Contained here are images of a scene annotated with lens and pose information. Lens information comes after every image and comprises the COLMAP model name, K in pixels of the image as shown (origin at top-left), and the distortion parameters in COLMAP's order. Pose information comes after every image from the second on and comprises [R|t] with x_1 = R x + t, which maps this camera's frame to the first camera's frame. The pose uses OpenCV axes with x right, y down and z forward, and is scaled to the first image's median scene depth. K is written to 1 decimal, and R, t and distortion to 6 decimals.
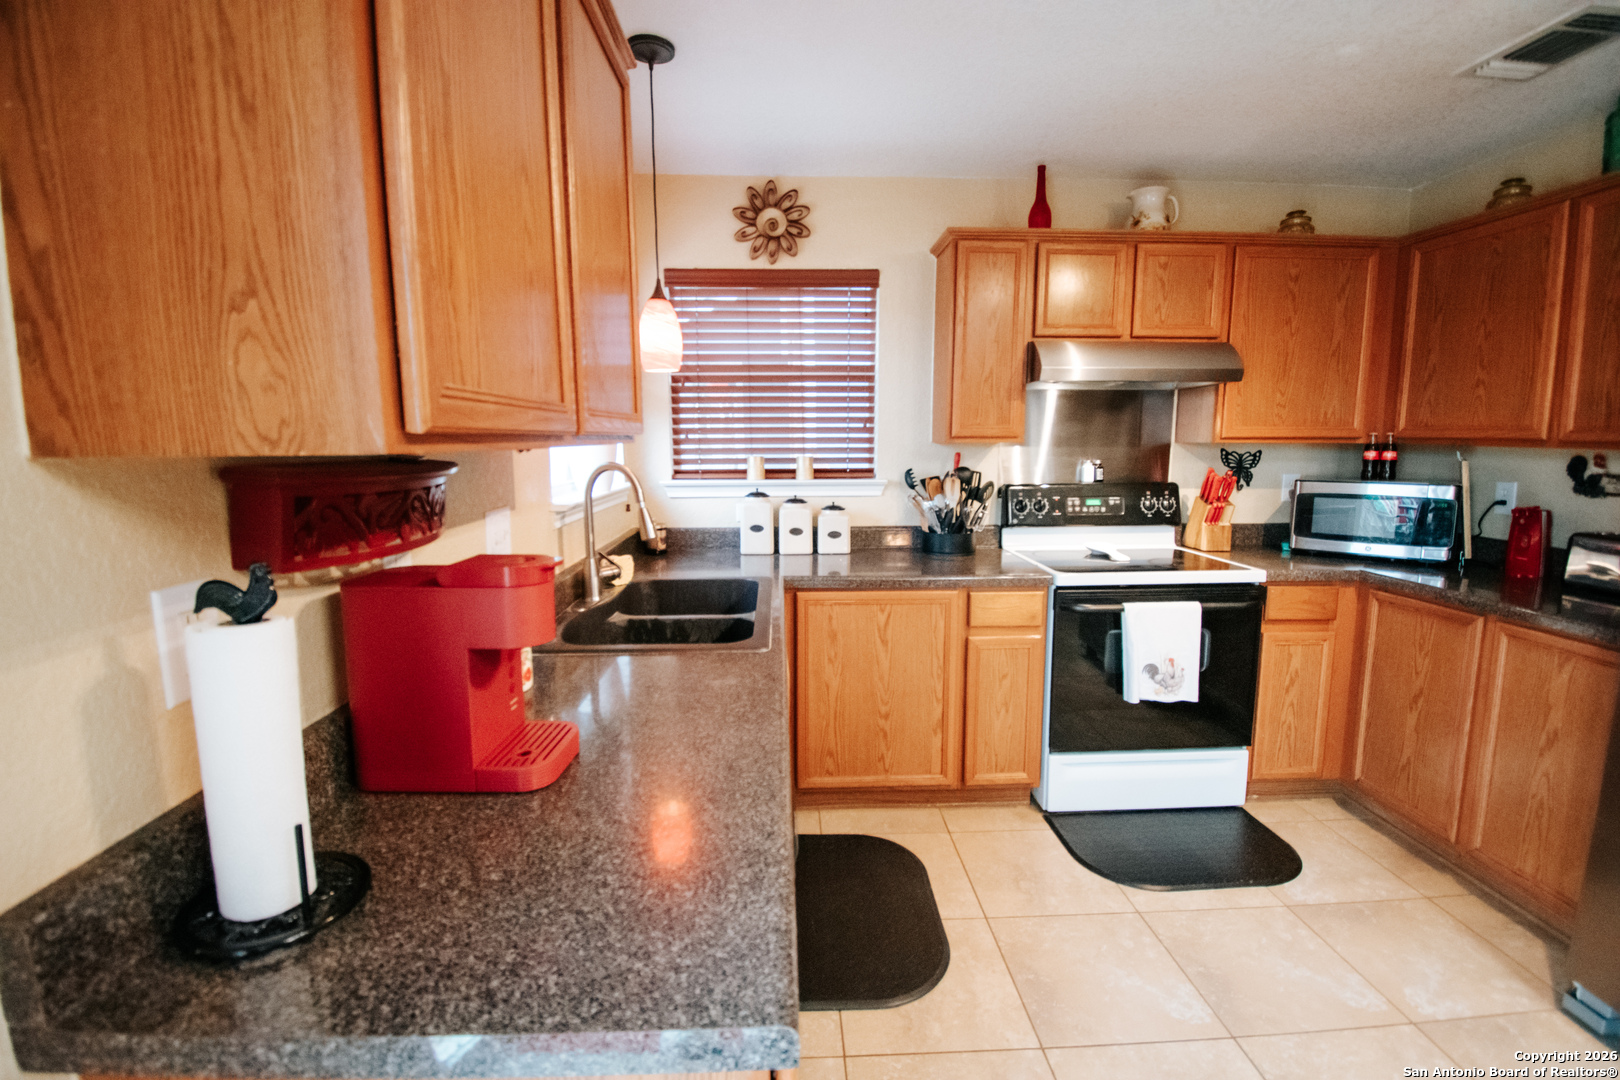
lens RADIAL K [[710.9, 0, 812.2], [0, 710.9, 540.5], [0, 0, 1]] dist [-0.008390, -0.004892]
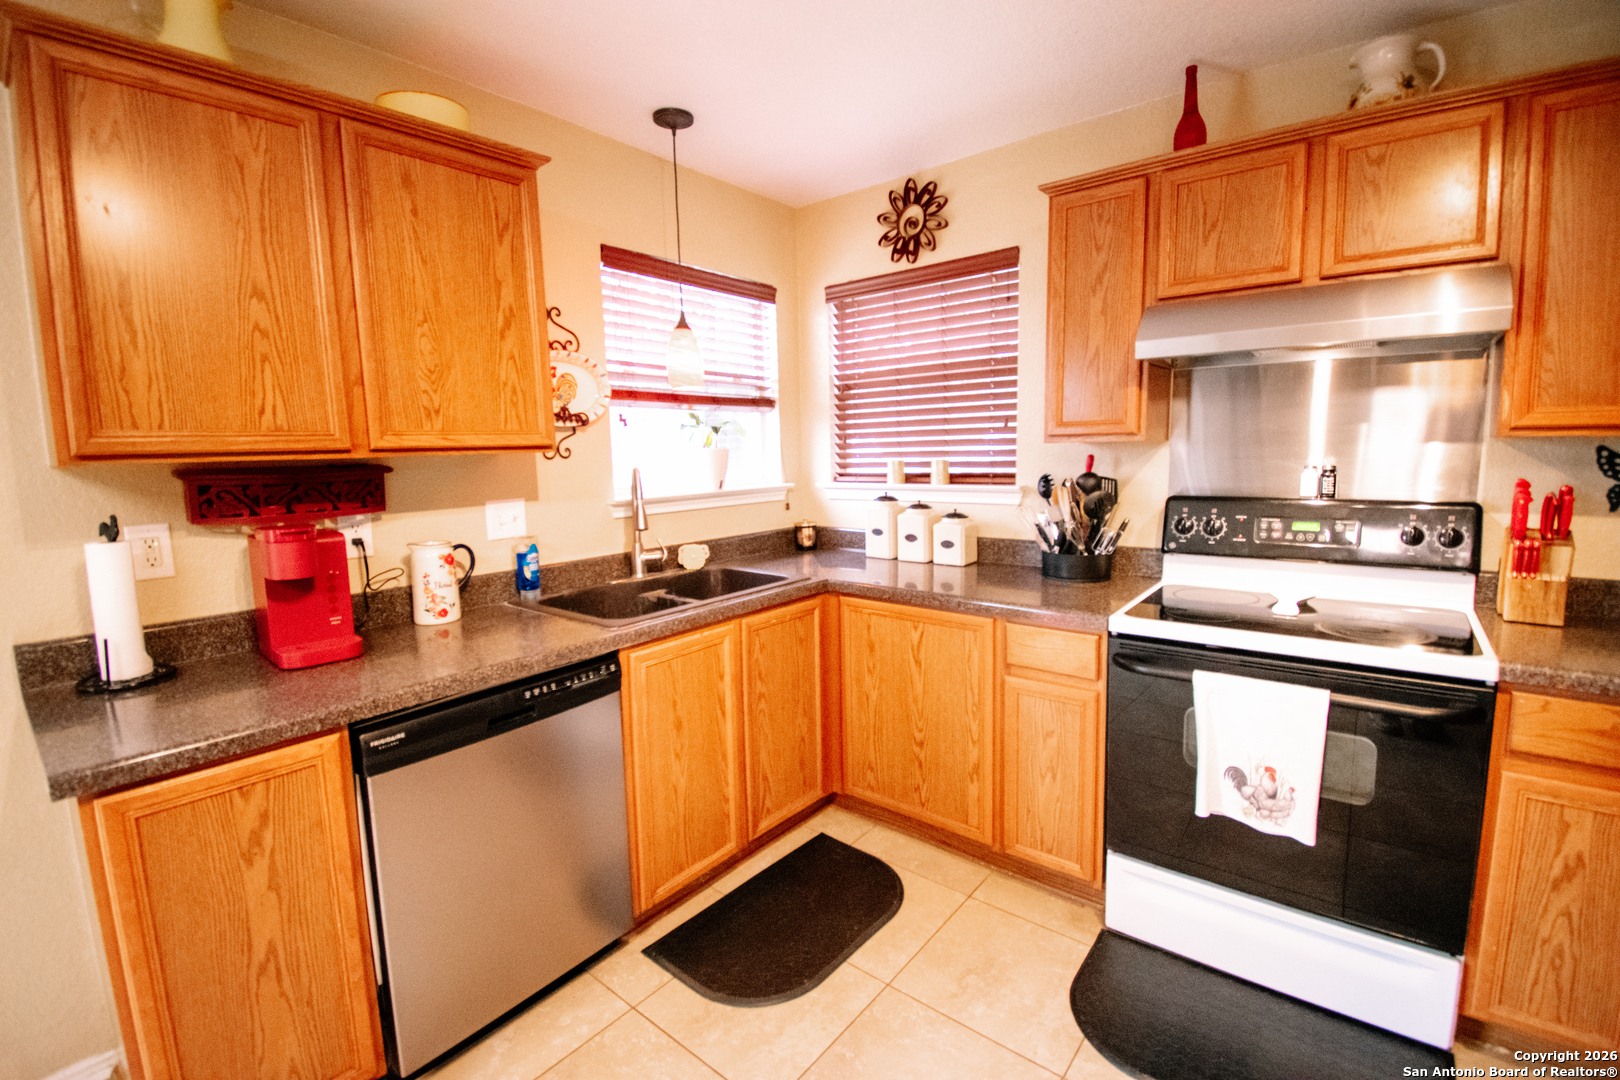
lens RADIAL K [[710.9, 0, 810.5], [0, 710.9, 540.8], [0, 0, 1]] dist [-0.008390, -0.004892]
pose [[0.746602, 0.073573, -0.661191, 0.520120], [-0.074174, 0.996875, 0.027170, -0.025142], [0.661124, 0.028759, 0.749726, 0.188880]]
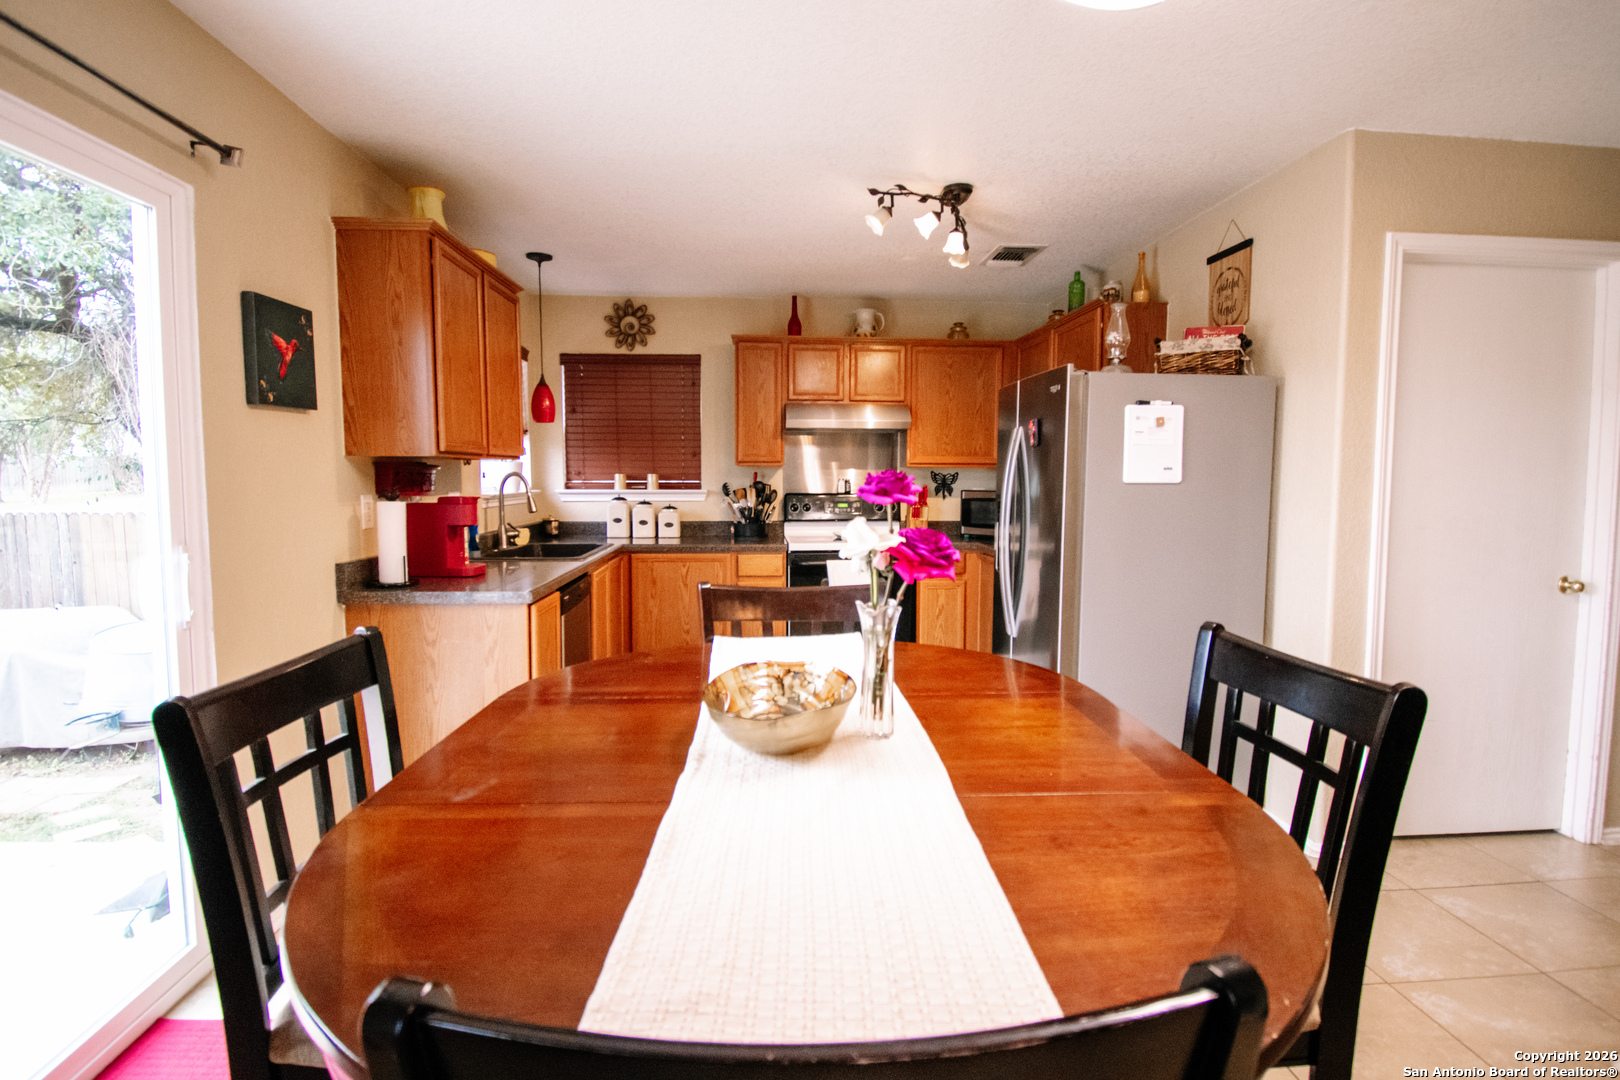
lens RADIAL K [[823.2, 0, 824.2], [0, 823.2, 540.7], [0, 0, 1]] dist [0.002163, -0.000001]
pose [[0.999433, 0.002826, 0.033546, 0.312470], [-0.000727, 0.998051, -0.062403, 0.139063], [-0.033657, 0.062343, 0.997487, -0.797201]]
